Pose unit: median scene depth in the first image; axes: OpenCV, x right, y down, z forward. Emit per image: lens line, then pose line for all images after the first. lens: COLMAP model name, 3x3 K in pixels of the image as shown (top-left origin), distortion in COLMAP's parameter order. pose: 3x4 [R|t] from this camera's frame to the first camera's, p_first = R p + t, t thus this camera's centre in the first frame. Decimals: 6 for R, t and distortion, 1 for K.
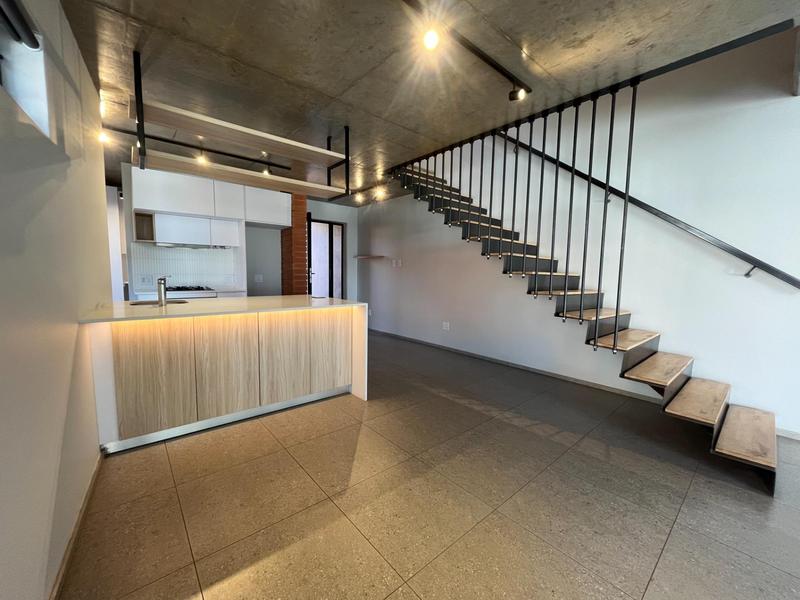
lens RADIAL K [[319.7, 0, 400.0], [0, 319.7, 300.0], [0, 0, 1]] dist [-0.001299, -0.000079]
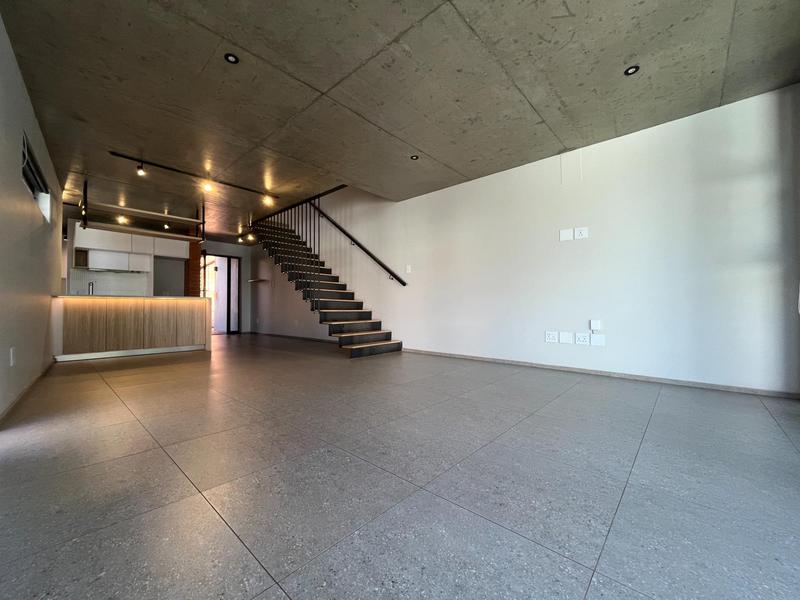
lens RADIAL K [[321.9, 0, 400.4], [0, 321.9, 302.8], [0, 0, 1]] dist [-0.000388, -0.000318]
pose [[0.992291, -0.014798, 0.123040, 0.524562], [0.027605, 0.994293, -0.103050, 0.183441], [-0.120813, 0.105652, 0.987037, -0.683814]]
